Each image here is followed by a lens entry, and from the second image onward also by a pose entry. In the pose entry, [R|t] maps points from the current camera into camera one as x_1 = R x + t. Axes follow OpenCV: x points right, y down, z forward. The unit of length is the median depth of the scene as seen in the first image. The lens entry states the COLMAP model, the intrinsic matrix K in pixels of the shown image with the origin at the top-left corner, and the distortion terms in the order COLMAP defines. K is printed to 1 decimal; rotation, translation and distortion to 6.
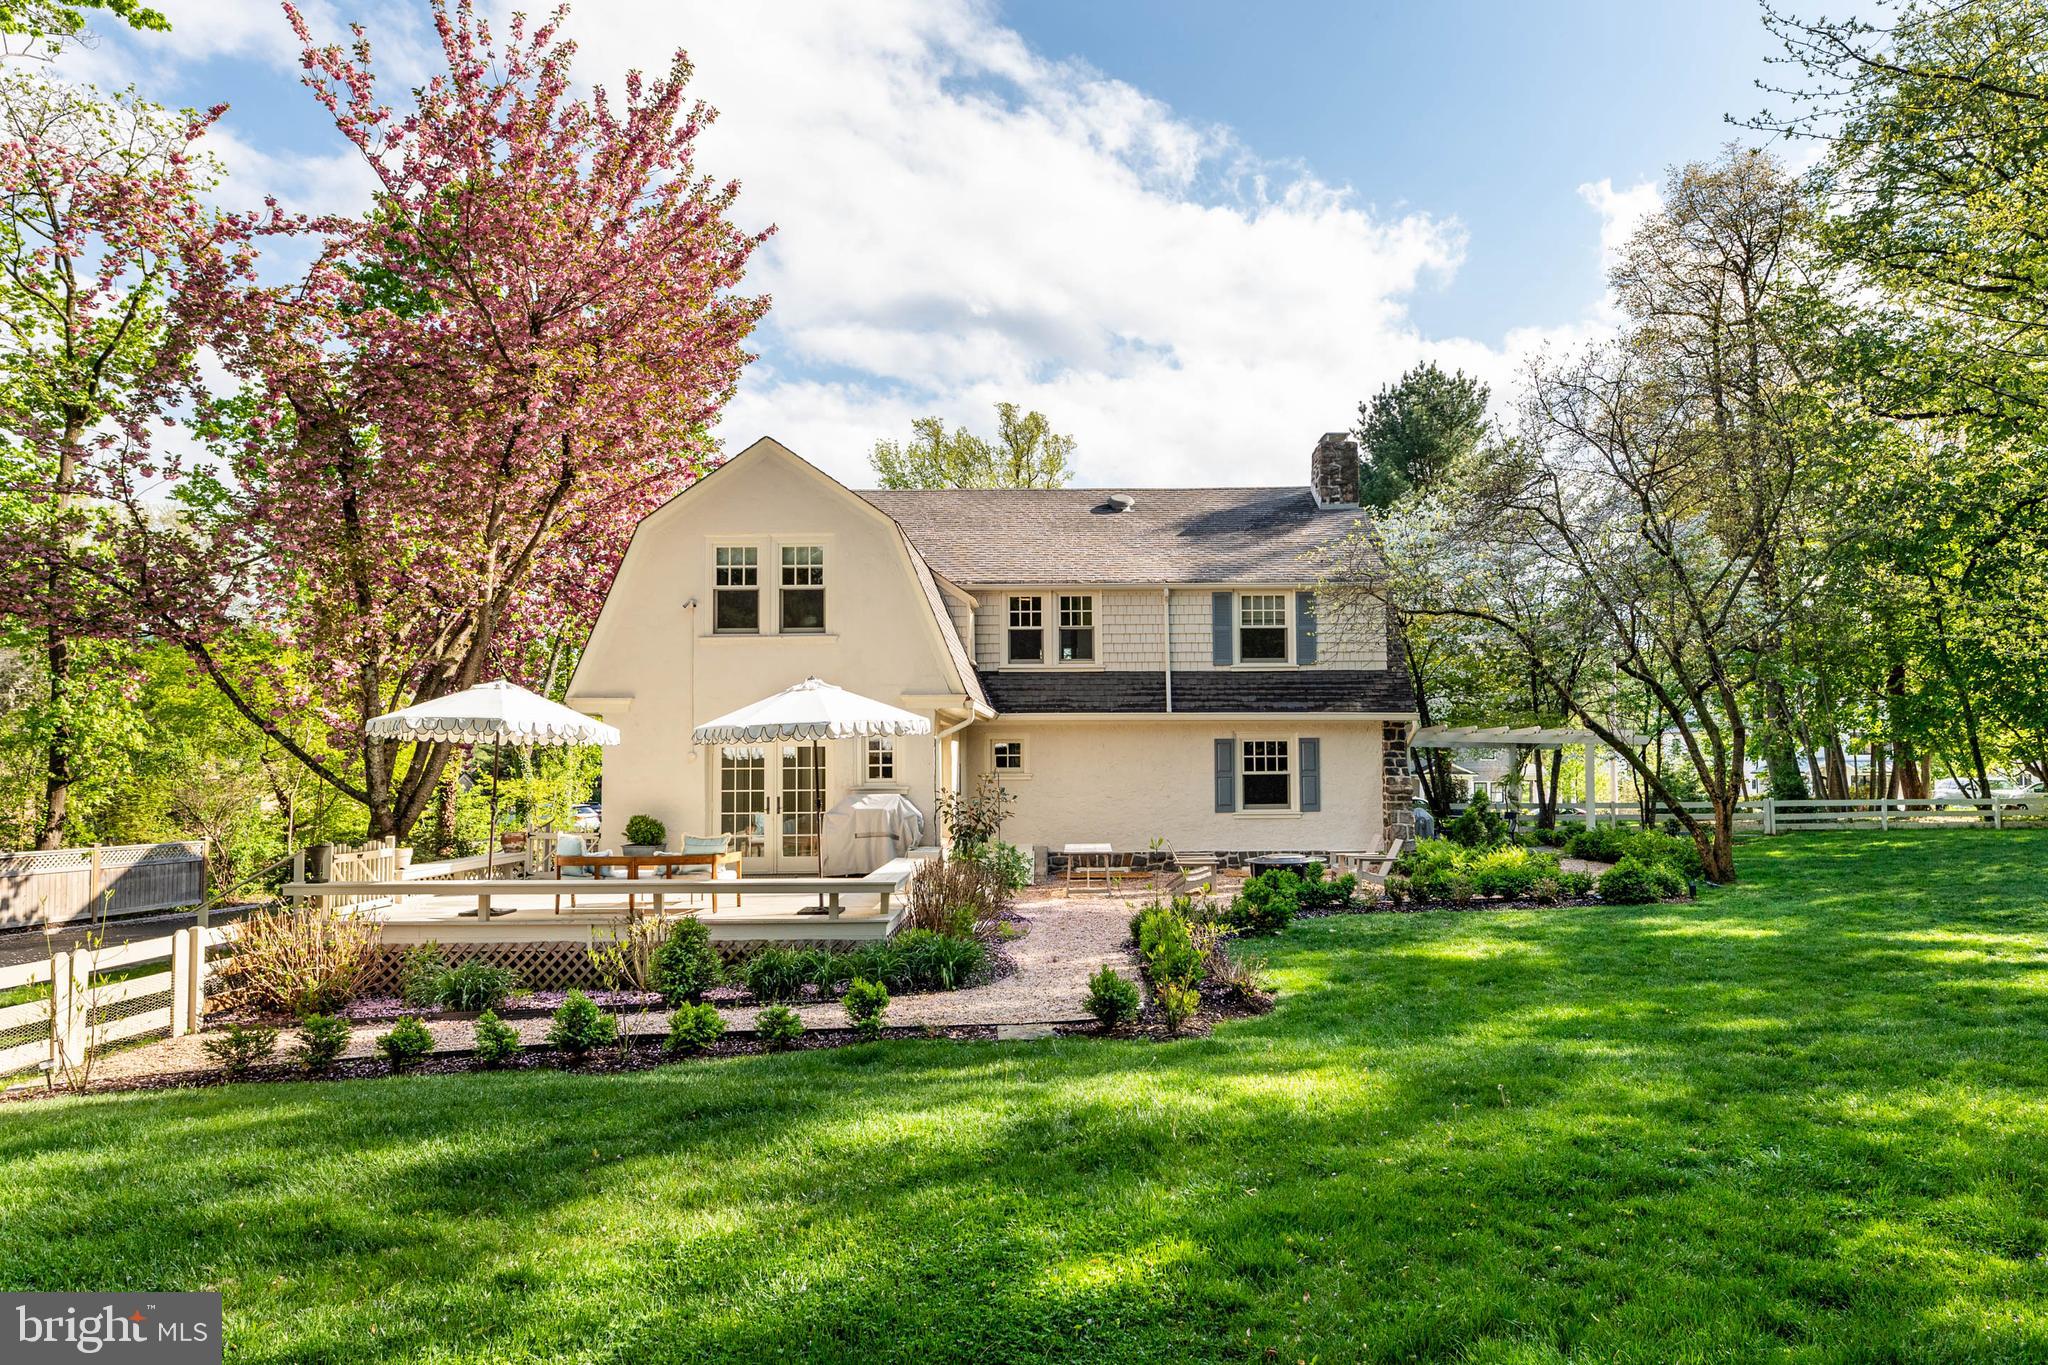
lens RADIAL K [[1234.3, 0, 1048.9], [0, 1234.3, 683.3], [0, 0, 1]] dist [-0.002878, -0.001461]
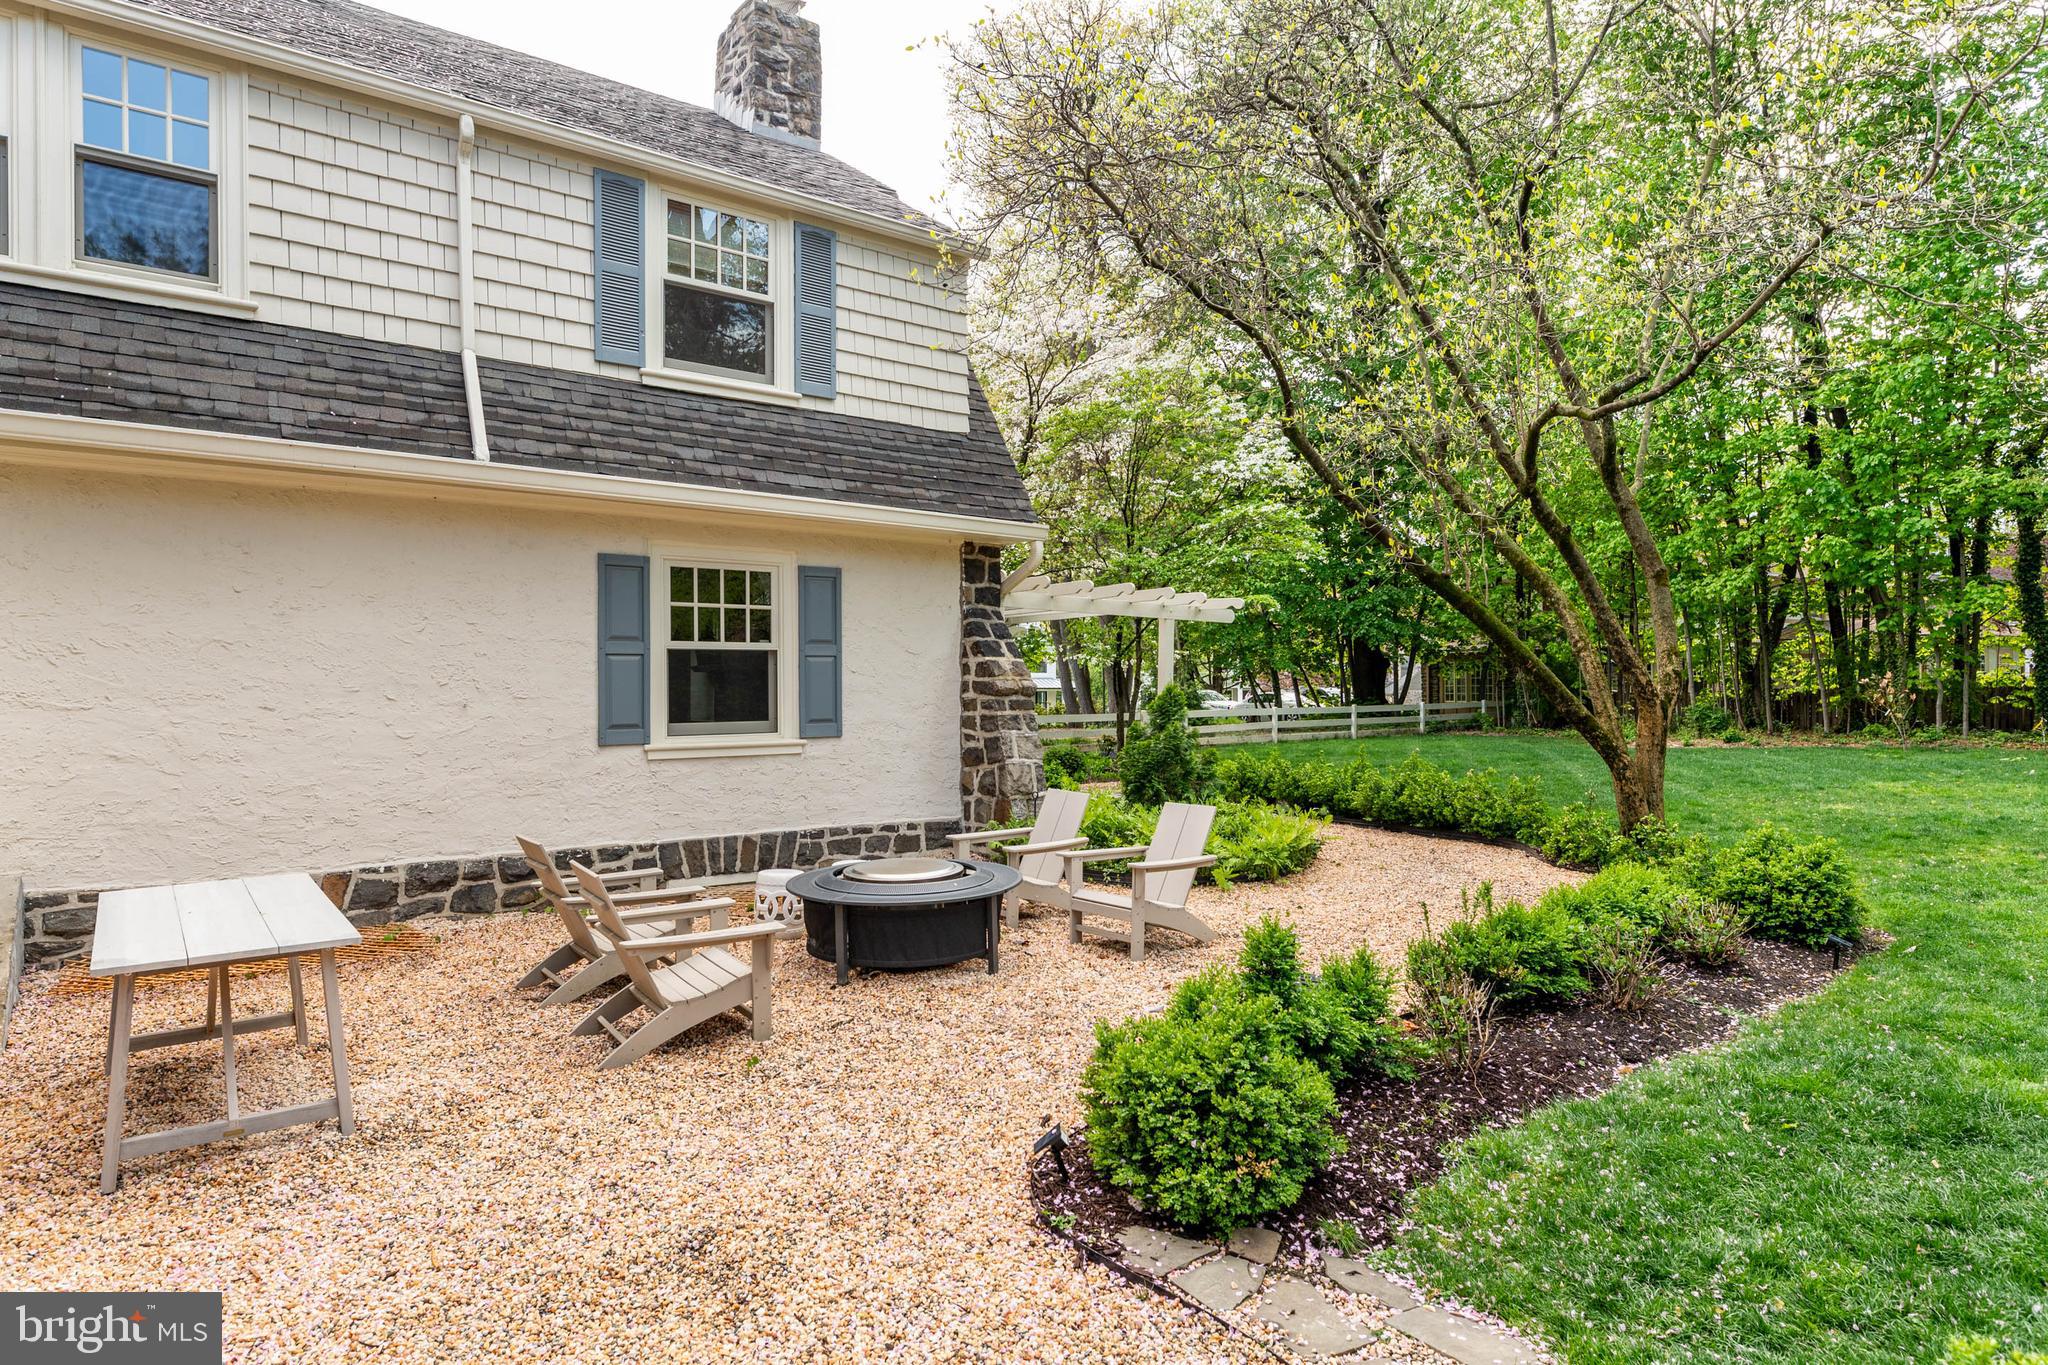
lens RADIAL K [[1234.3, 0, 1048.9], [0, 1234.3, 683.3], [0, 0, 1]] dist [-0.002878, -0.001461]
pose [[0.787705, 0.006363, 0.616020, 0.009968], [-0.049148, 0.997408, 0.052544, 0.058081], [-0.614089, -0.071665, 0.785976, 0.611674]]
